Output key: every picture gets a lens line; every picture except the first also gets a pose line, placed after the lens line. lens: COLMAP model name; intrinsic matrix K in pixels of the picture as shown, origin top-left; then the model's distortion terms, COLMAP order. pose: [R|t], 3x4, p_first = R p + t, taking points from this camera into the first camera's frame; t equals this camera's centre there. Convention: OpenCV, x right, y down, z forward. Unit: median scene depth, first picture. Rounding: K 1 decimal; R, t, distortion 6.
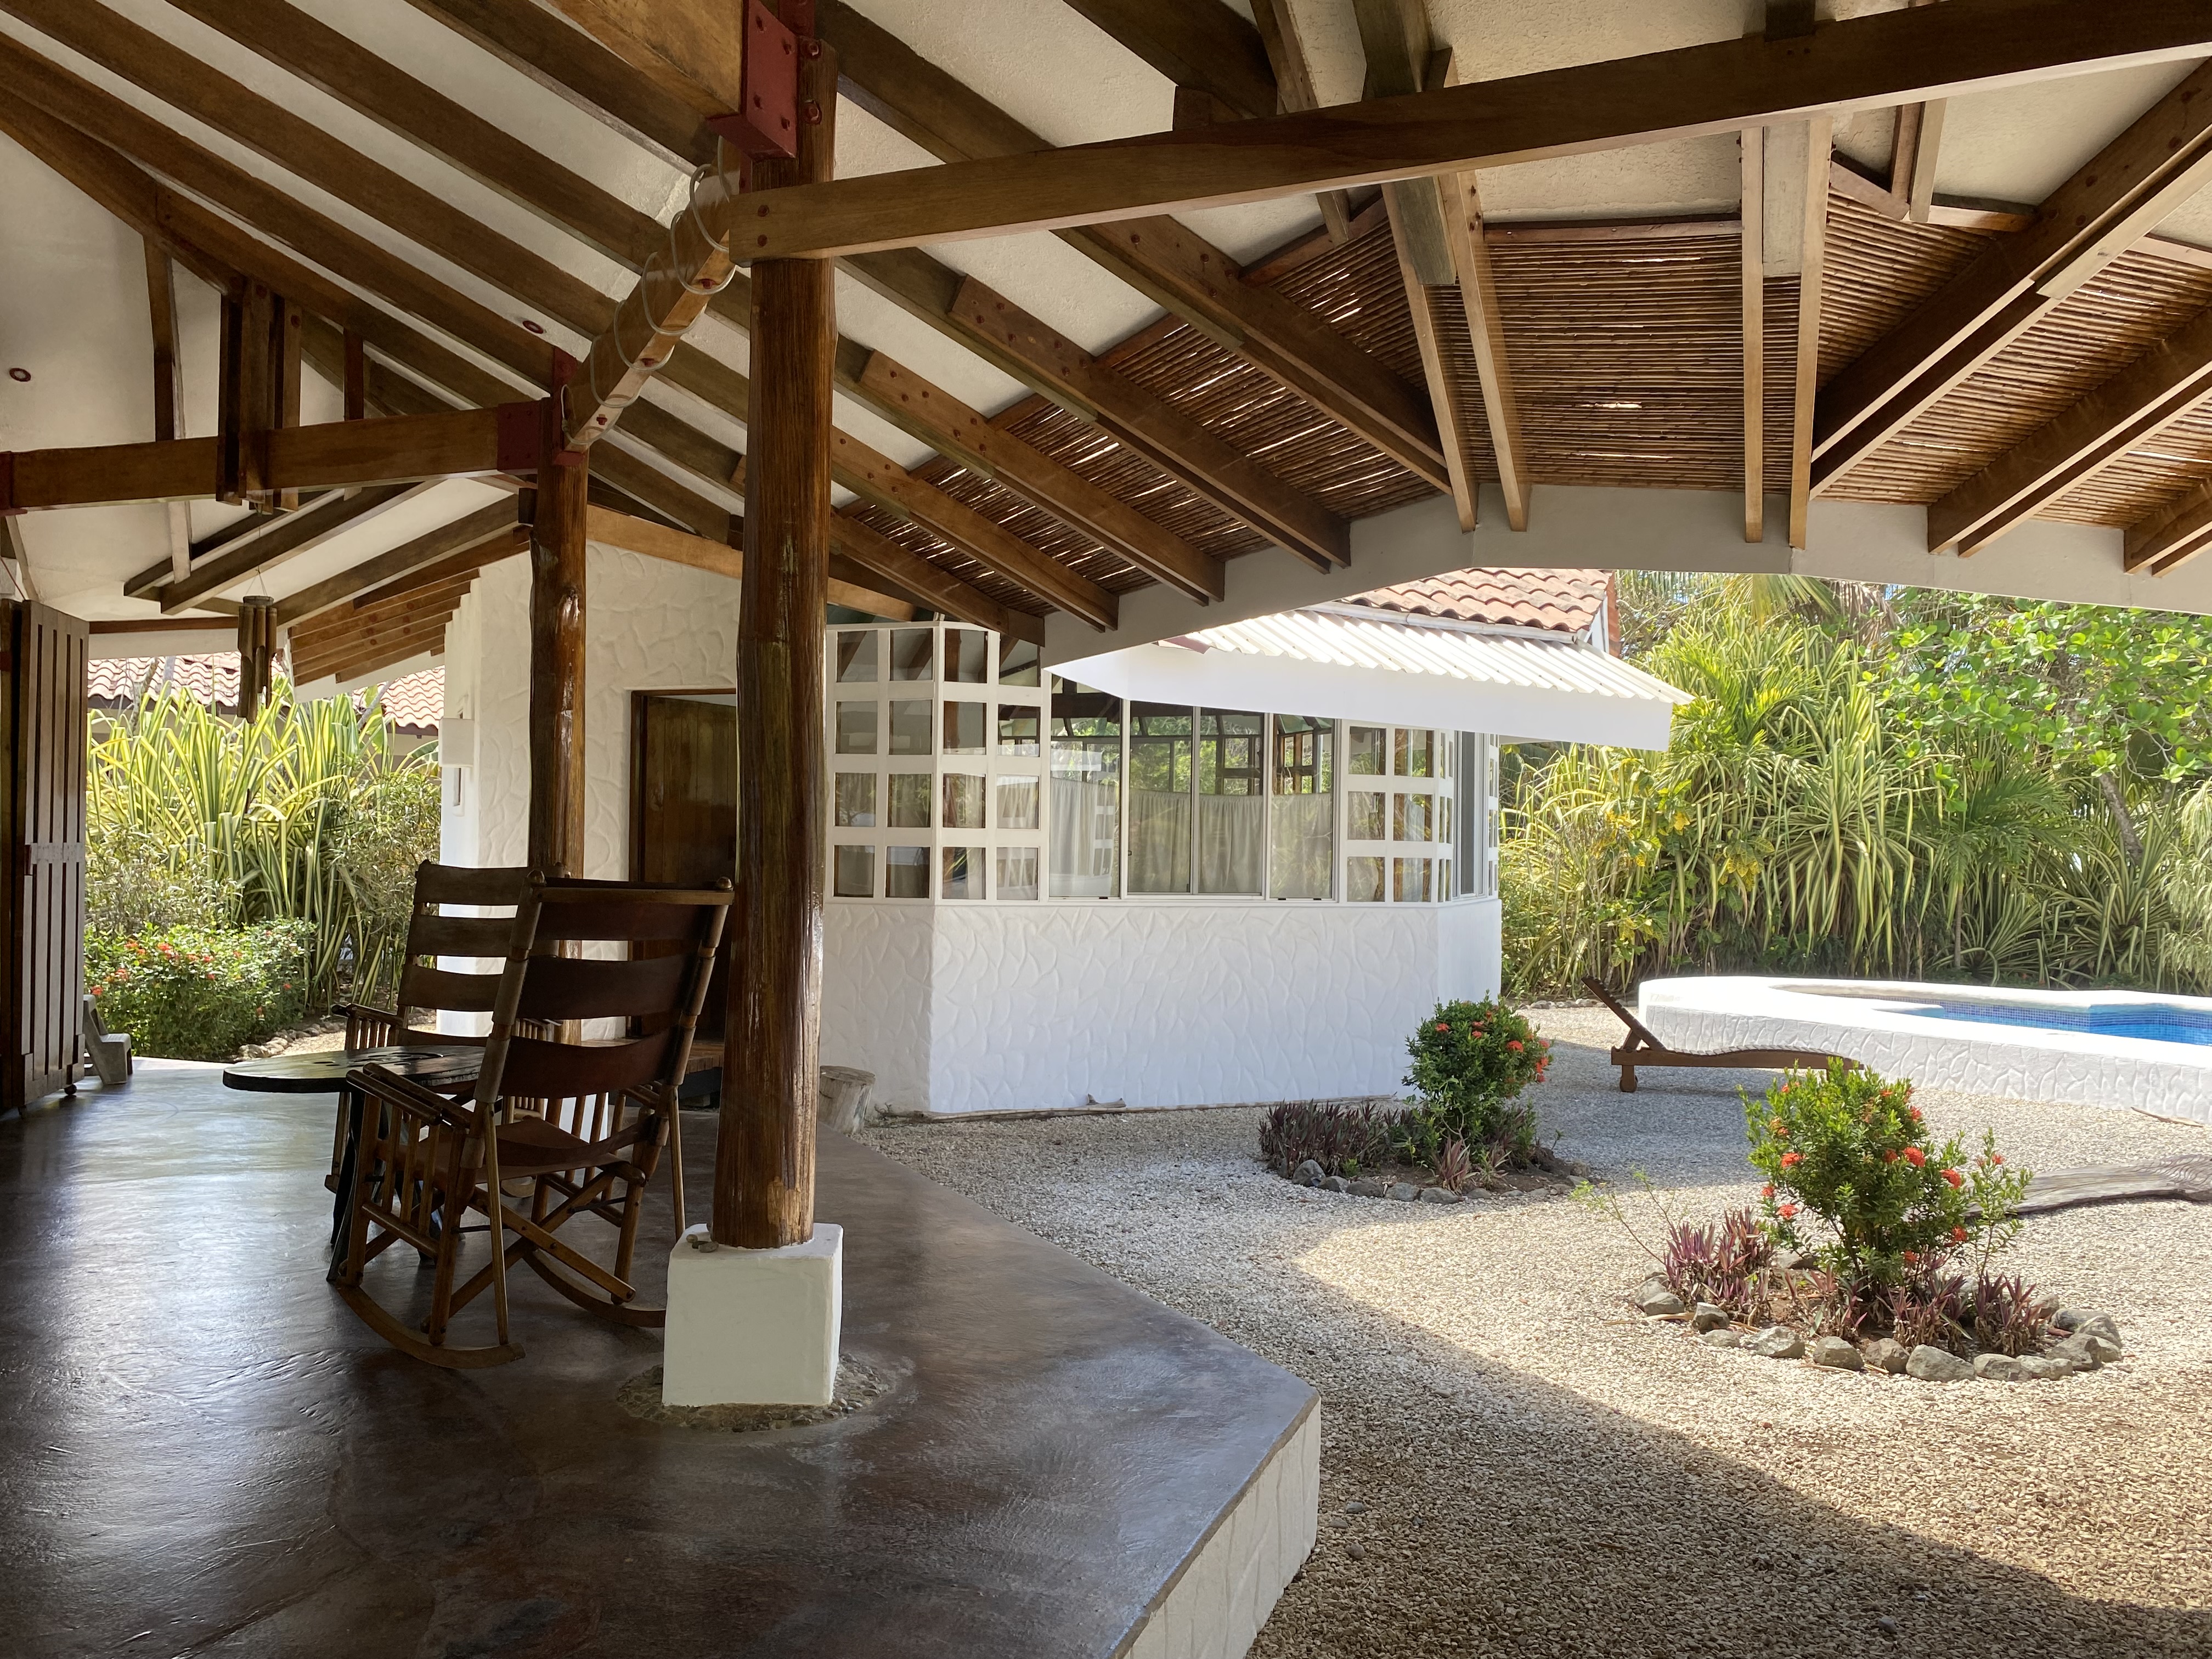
lens RADIAL K [[1662.6, 0, 1105.5], [0, 1662.6, 845.0], [0, 0, 1]] dist [0.006481, 0.007083]
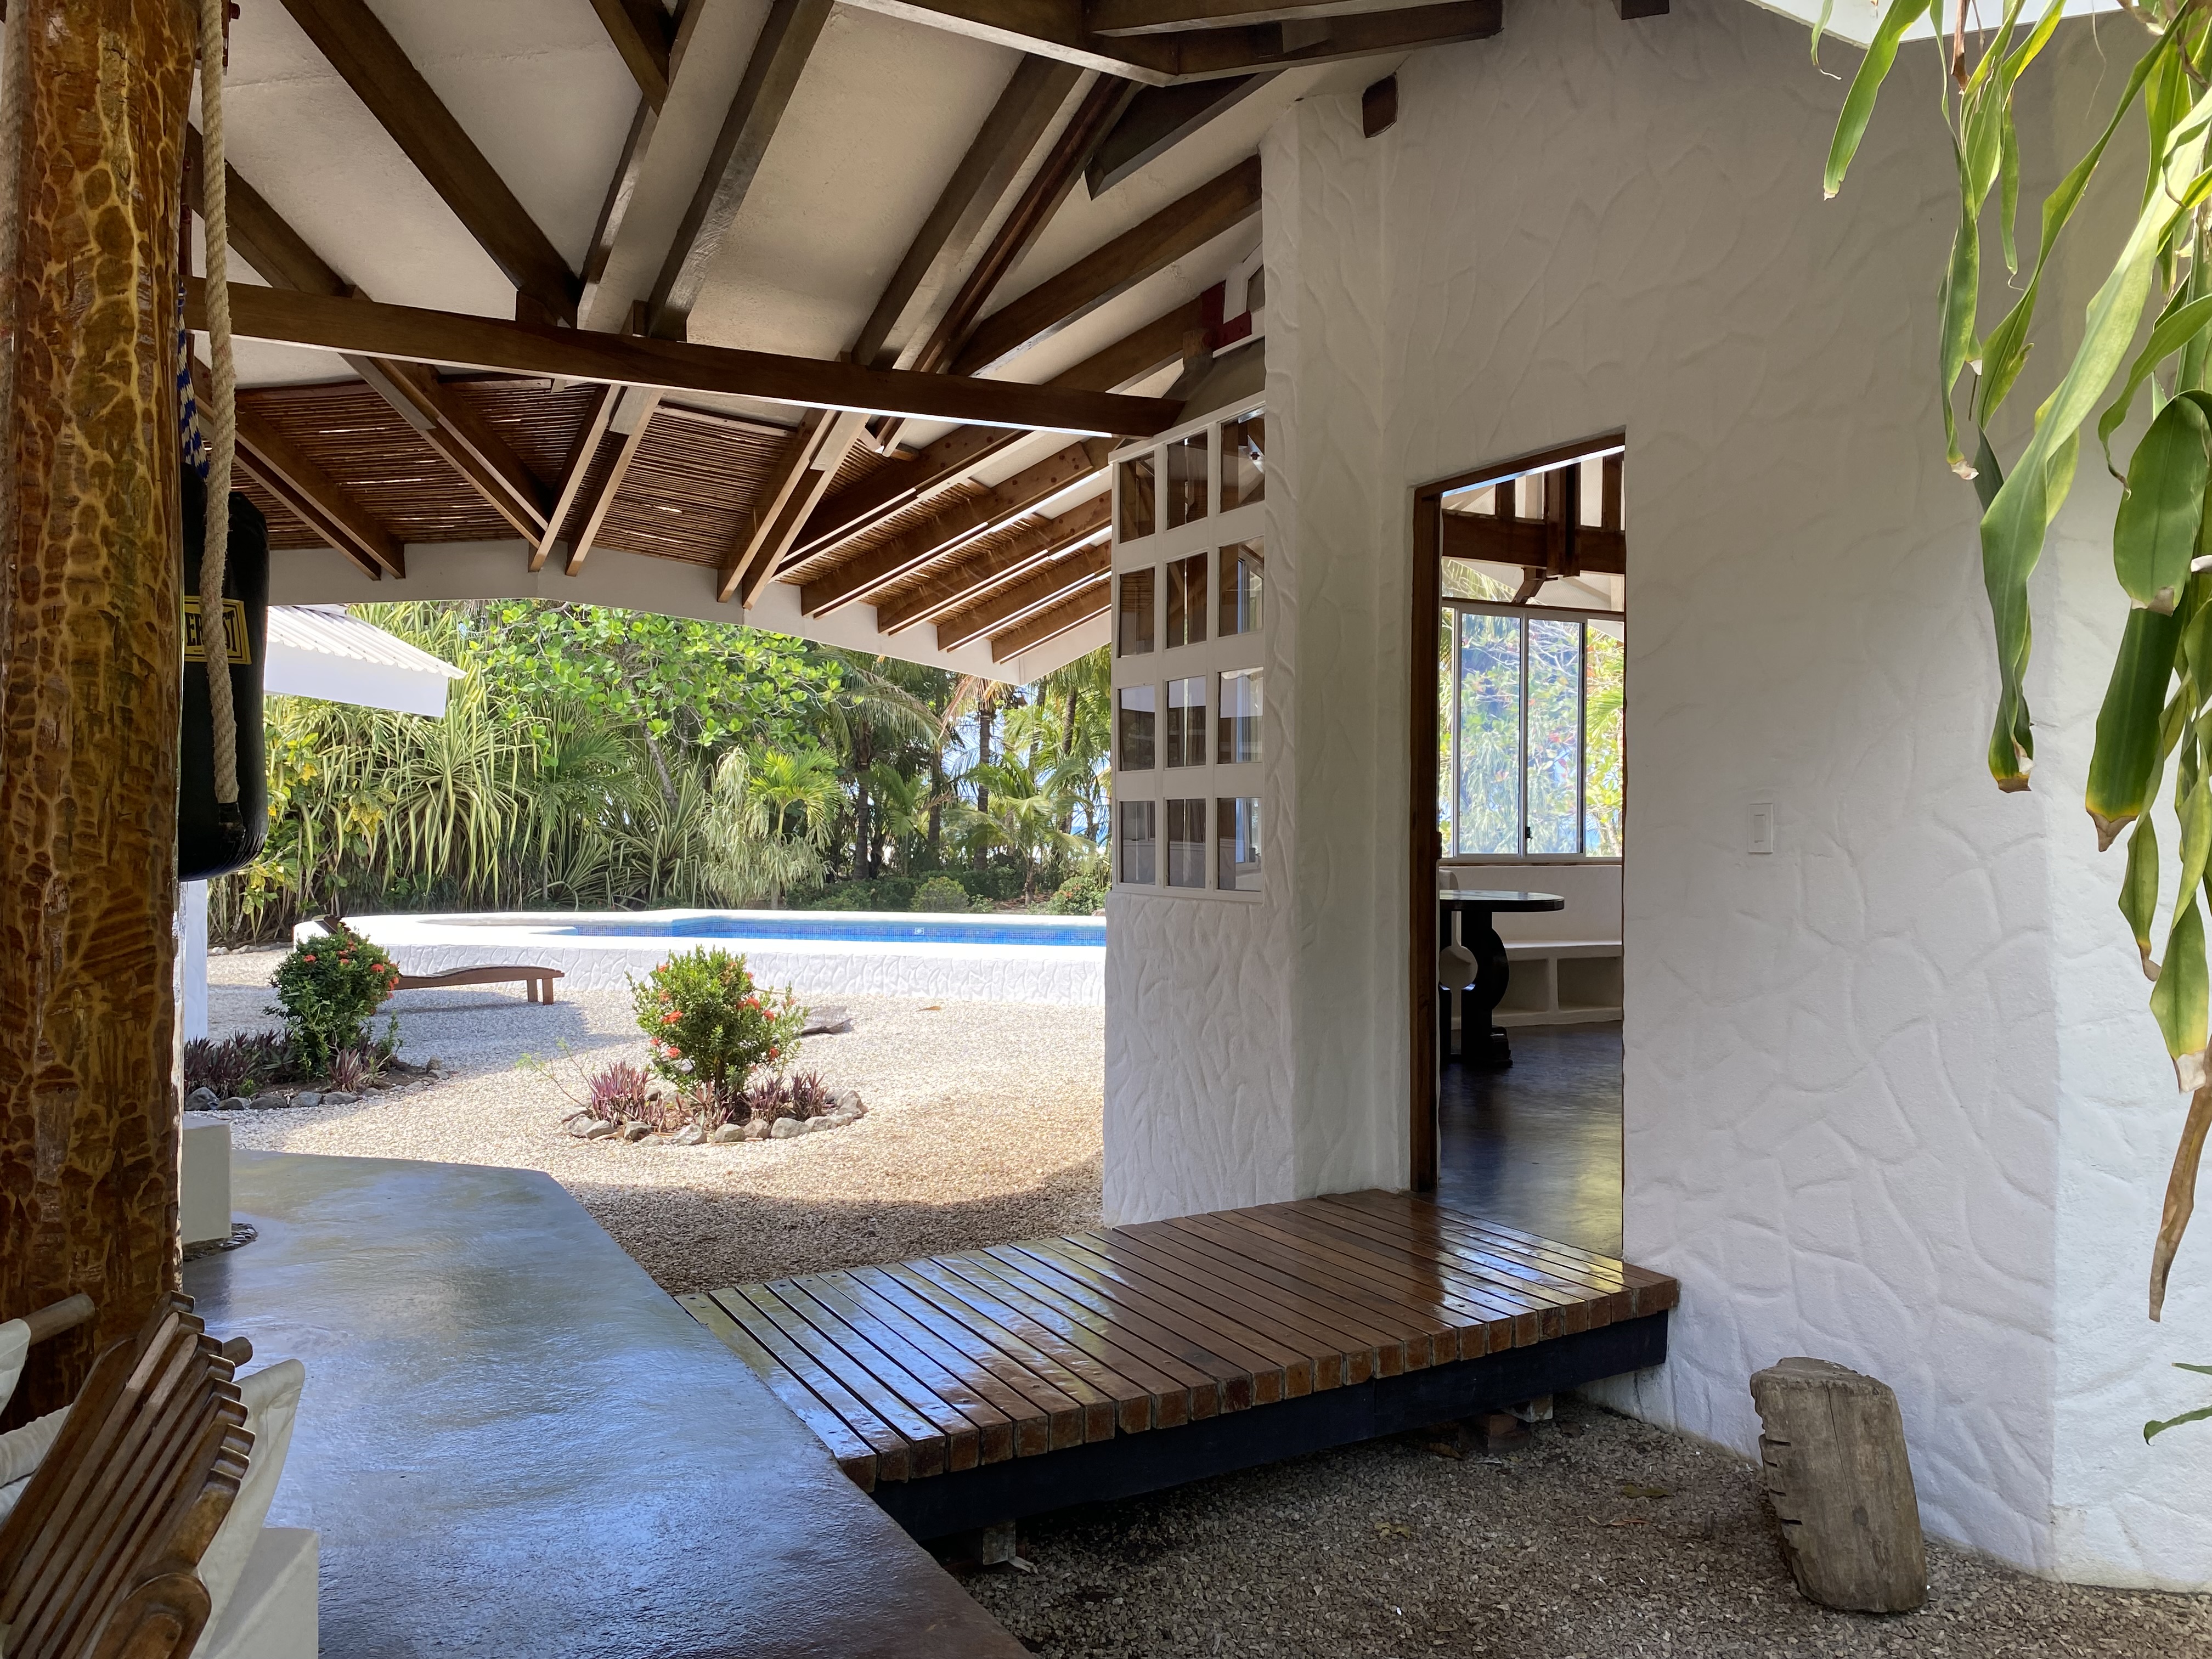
lens RADIAL K [[1673.6, 0, 1103.7], [0, 1673.6, 814.0], [0, 0, 1]] dist [0.038691, -0.043396]
pose [[0.648592, -0.009575, 0.761076, -0.140967], [-0.000240, 0.999918, 0.012784, -0.001530], [-0.761137, -0.008474, 0.648536, -0.069327]]
